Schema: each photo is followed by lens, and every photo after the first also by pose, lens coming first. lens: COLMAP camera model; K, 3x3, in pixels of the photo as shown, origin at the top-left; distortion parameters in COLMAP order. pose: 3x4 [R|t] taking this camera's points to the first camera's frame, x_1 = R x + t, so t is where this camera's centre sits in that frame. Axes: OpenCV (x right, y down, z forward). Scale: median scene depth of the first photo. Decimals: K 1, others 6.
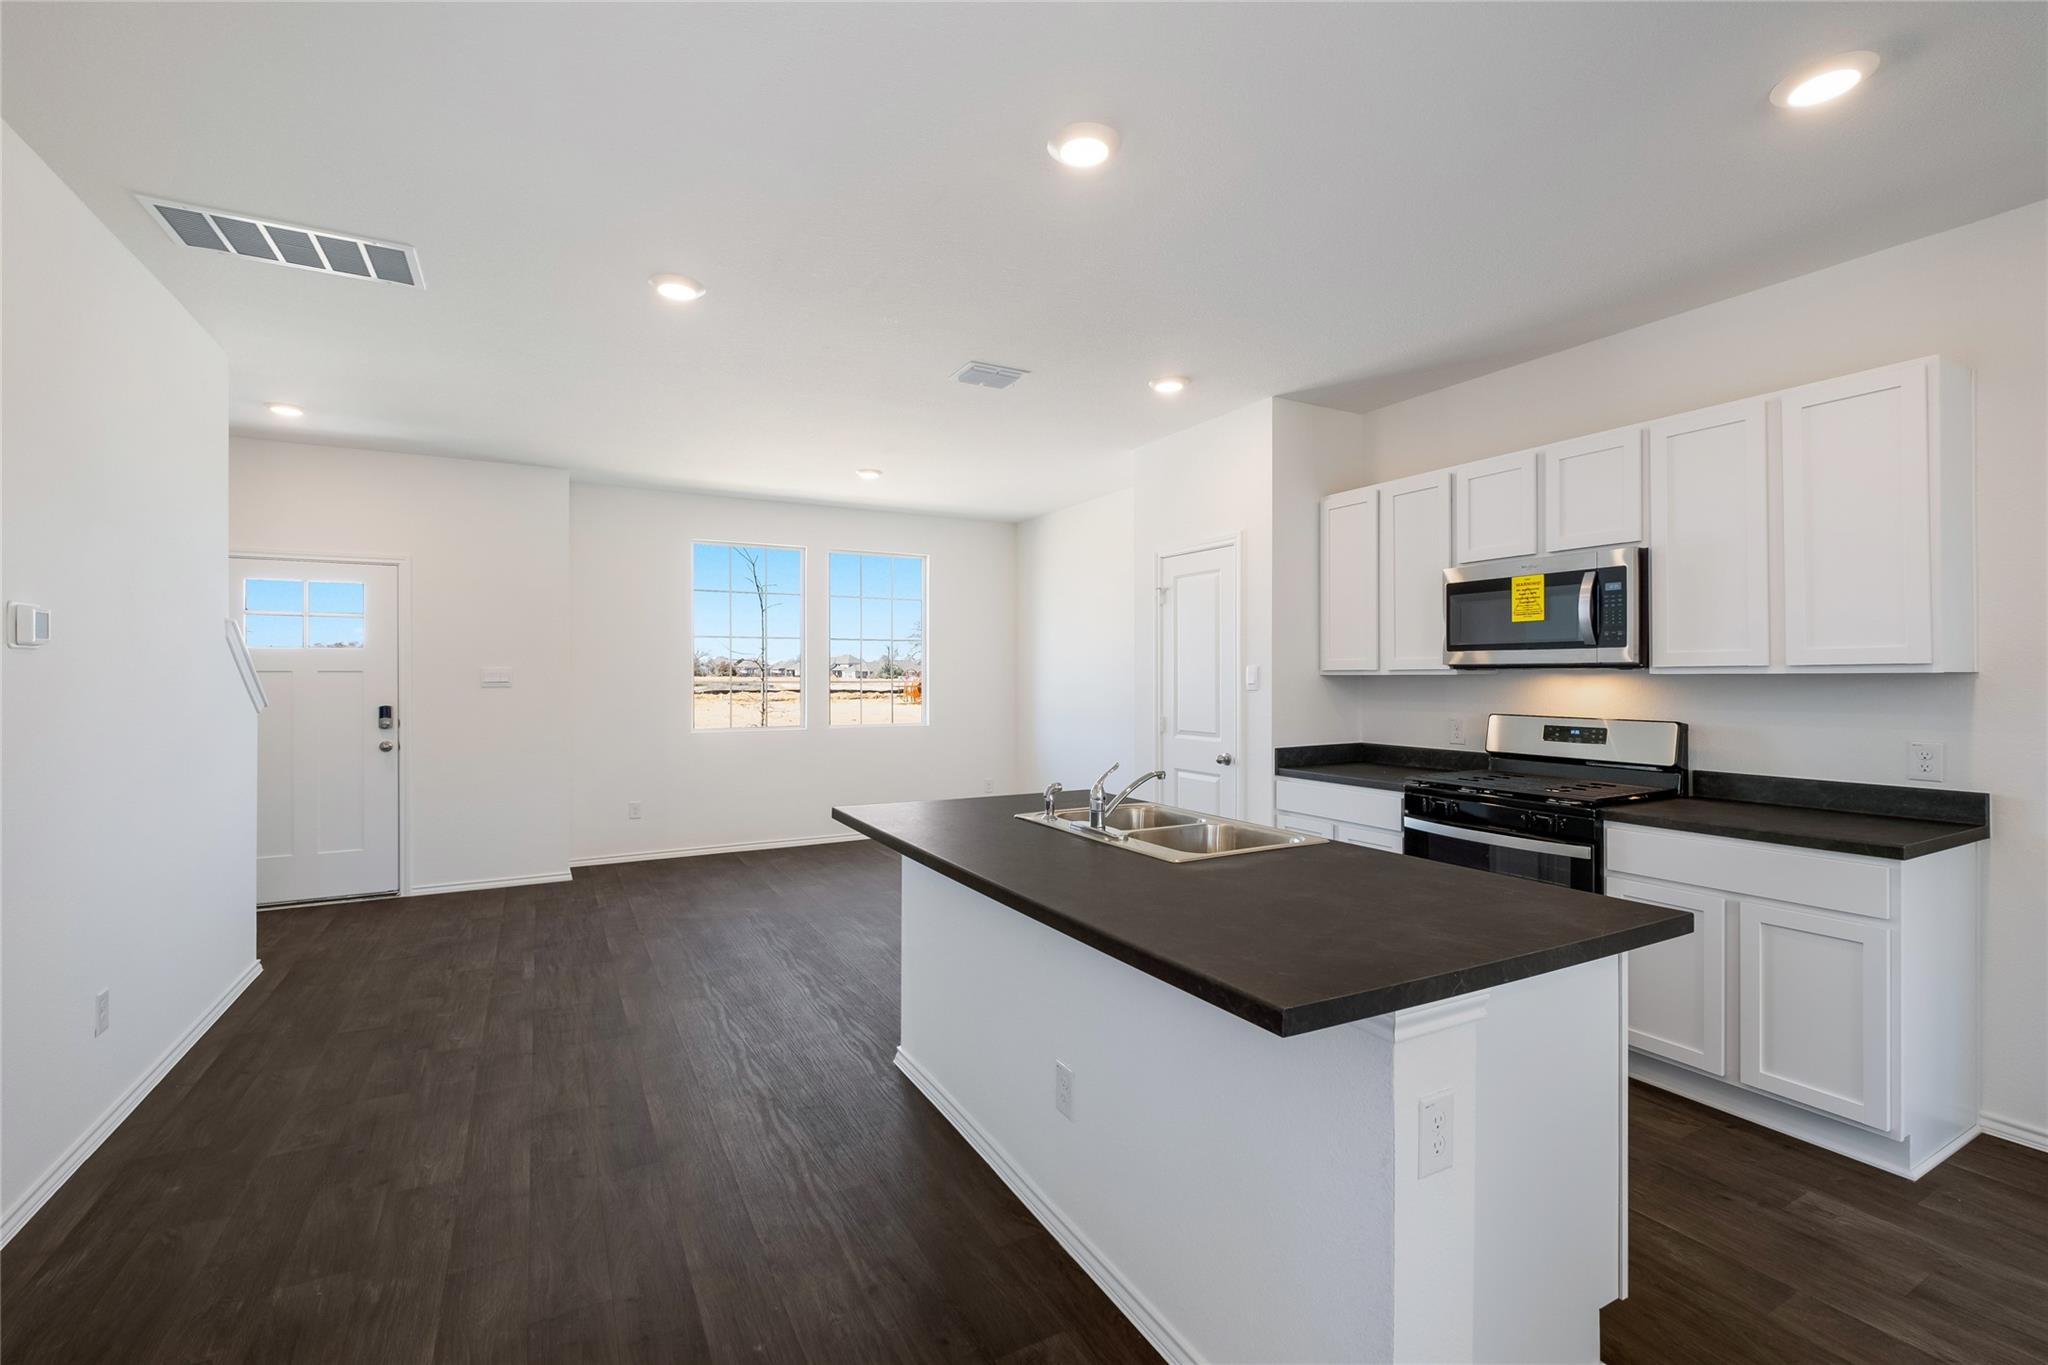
lens RADIAL K [[878.0, 0, 1026.3], [0, 878.0, 674.7], [0, 0, 1]] dist [0.001887, -0.000485]
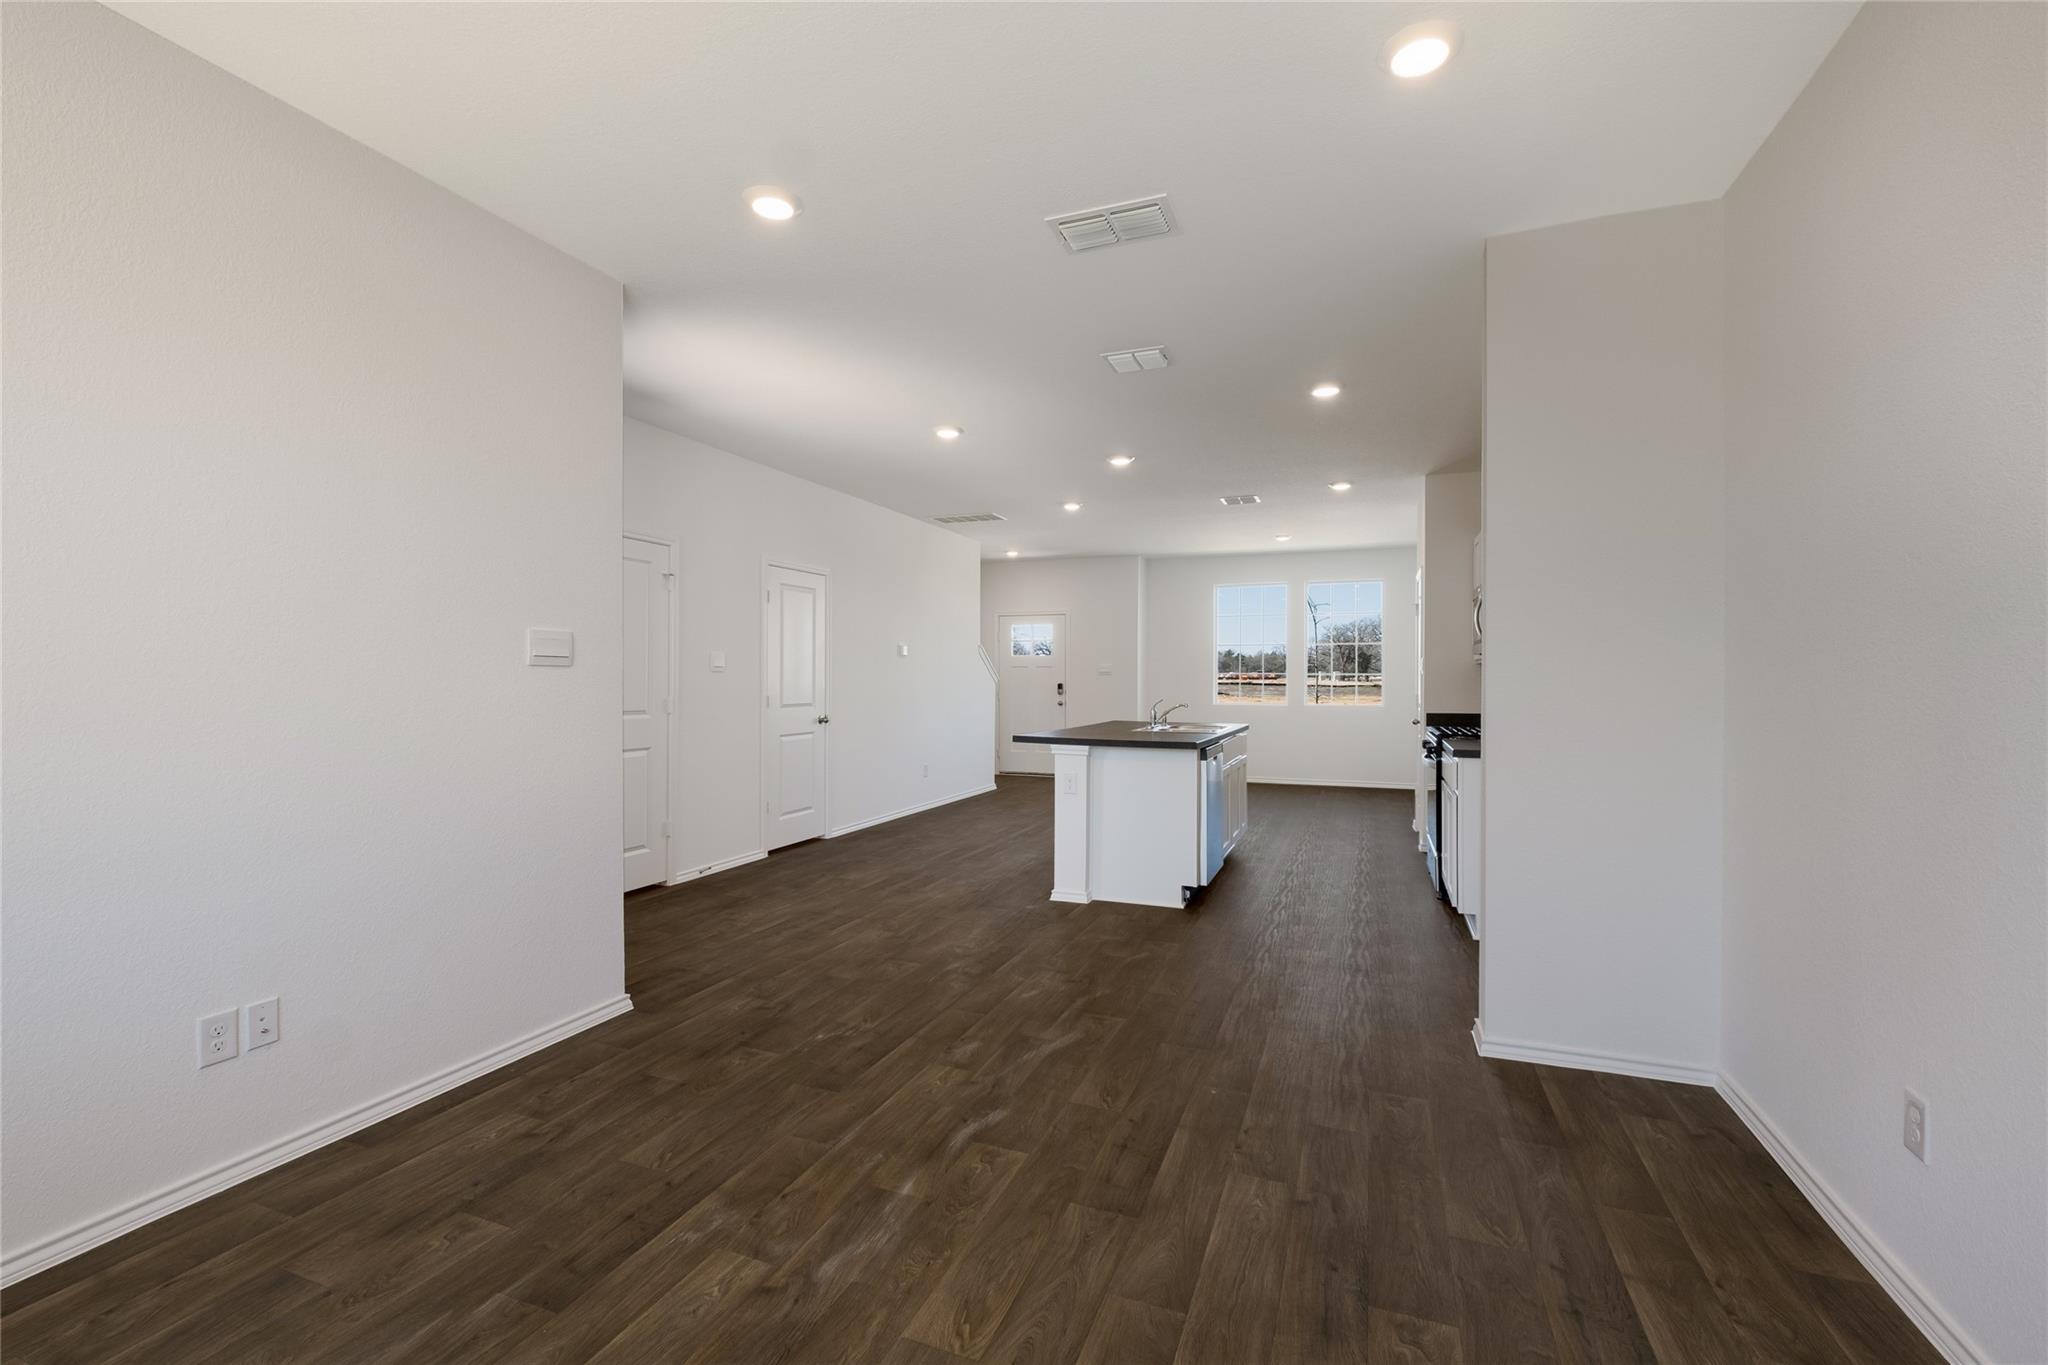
lens RADIAL K [[880.0, 0, 1024.7], [0, 880.0, 679.2], [0, 0, 1]] dist [0.002433, -0.001040]
pose [[0.639018, 0.004533, -0.769179, 1.196576], [-0.003503, 0.999989, 0.002983, 0.029955], [0.769184, 0.000789, 0.639027, -0.561295]]
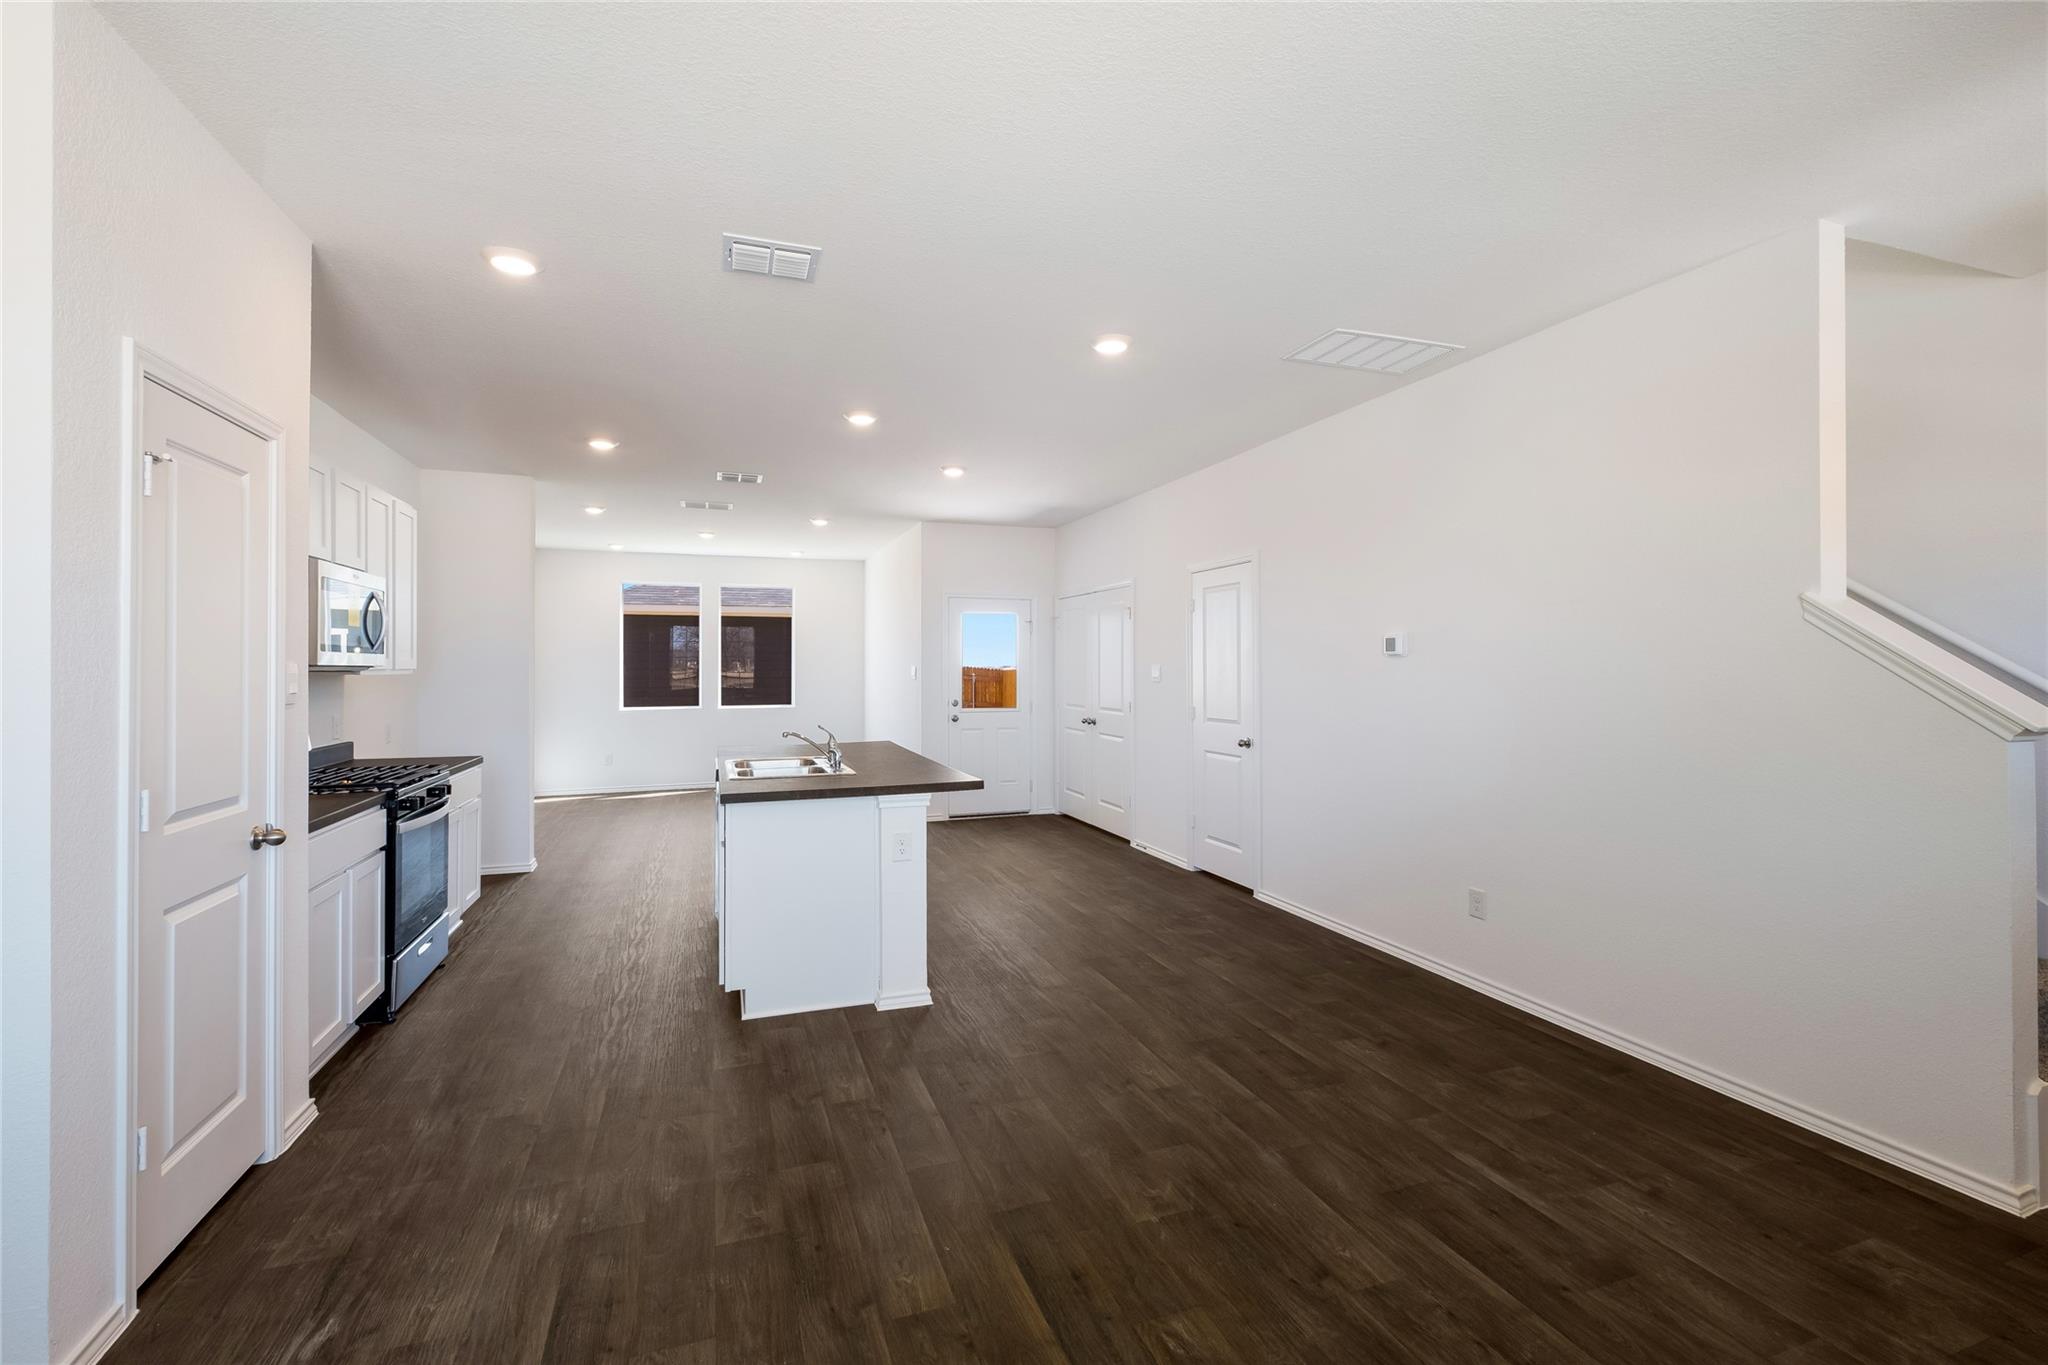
lens RADIAL K [[874.4, 0, 1026.3], [0, 874.4, 661.6], [0, 0, 1]] dist [0.002876, -0.000336]
pose [[-0.987510, 0.005107, 0.157474, -0.400960], [0.003804, 0.999956, -0.008578, -0.004651], [-0.157511, -0.007872, -0.987486, 1.861647]]
